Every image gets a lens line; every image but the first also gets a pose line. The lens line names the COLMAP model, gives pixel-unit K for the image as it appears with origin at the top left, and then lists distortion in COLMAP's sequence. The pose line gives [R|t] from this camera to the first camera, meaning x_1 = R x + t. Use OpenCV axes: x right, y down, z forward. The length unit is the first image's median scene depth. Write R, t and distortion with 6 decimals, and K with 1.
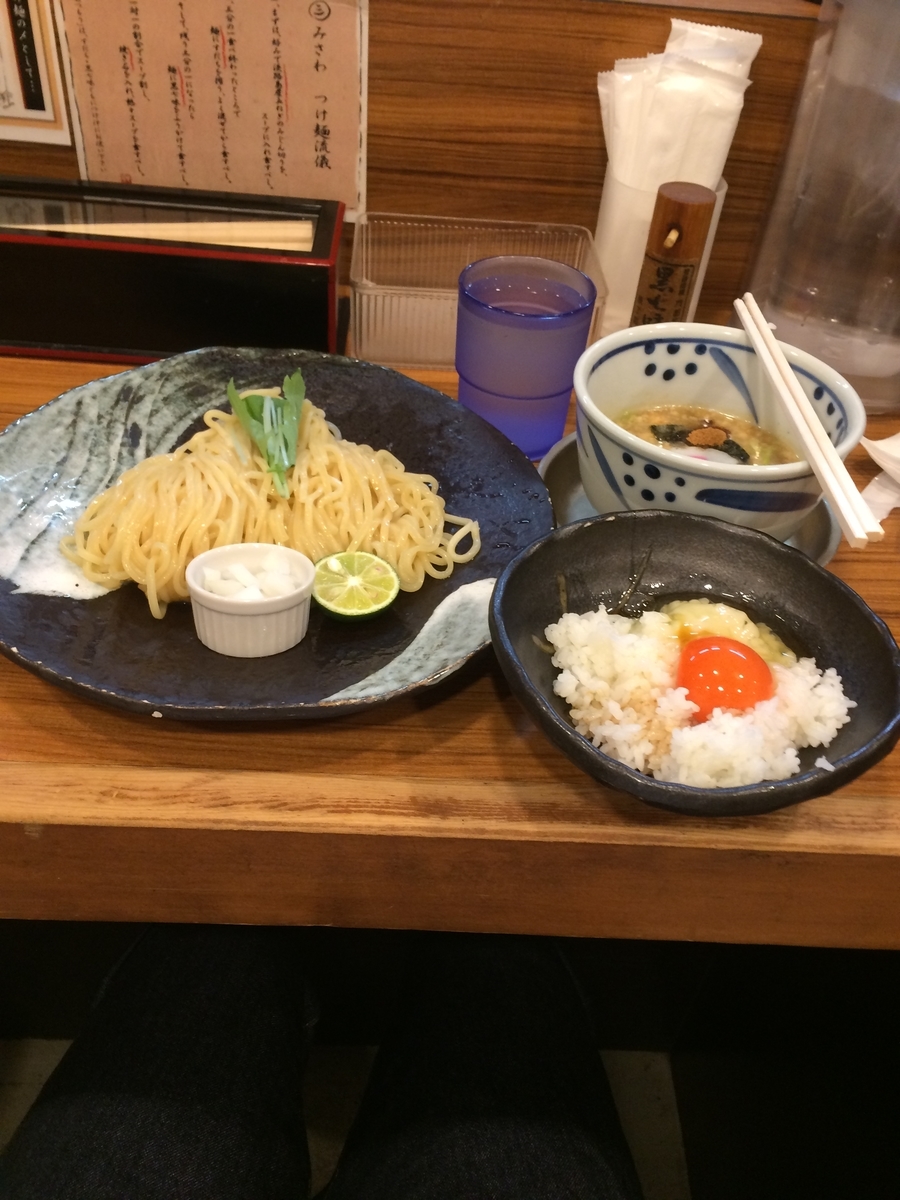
lens RADIAL K [[1048.5, 0, 450.0], [0, 1048.5, 600.0], [0, 0, 1]] dist [0.081840, -0.155630]
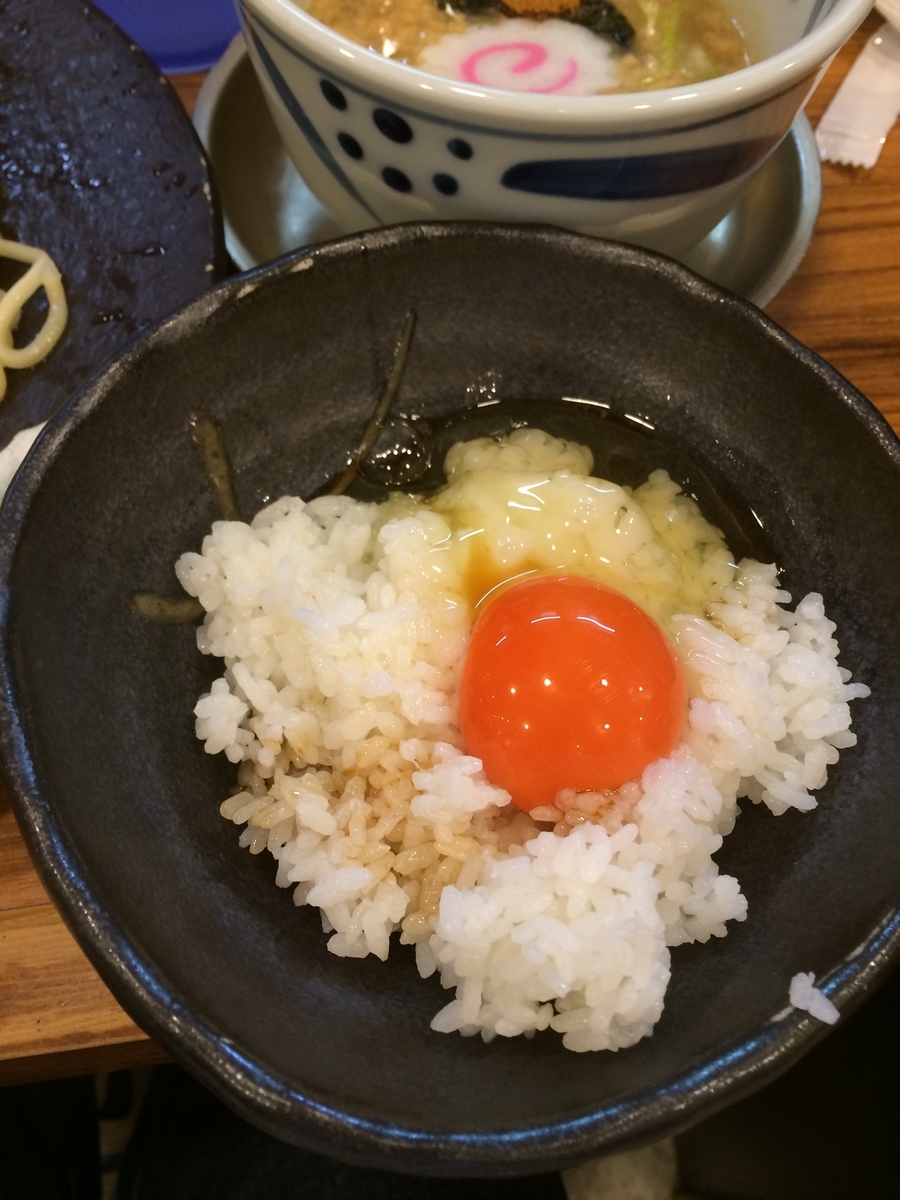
lens RADIAL K [[1048.5, 0, 450.0], [0, 1048.5, 600.0], [0, 0, 1]] dist [0.081840, -0.155630]
pose [[0.991132, -0.125908, 0.042472, 0.144889], [0.099214, 0.913833, 0.393785, -0.094725], [-0.088393, -0.386079, 0.918221, 0.459934]]
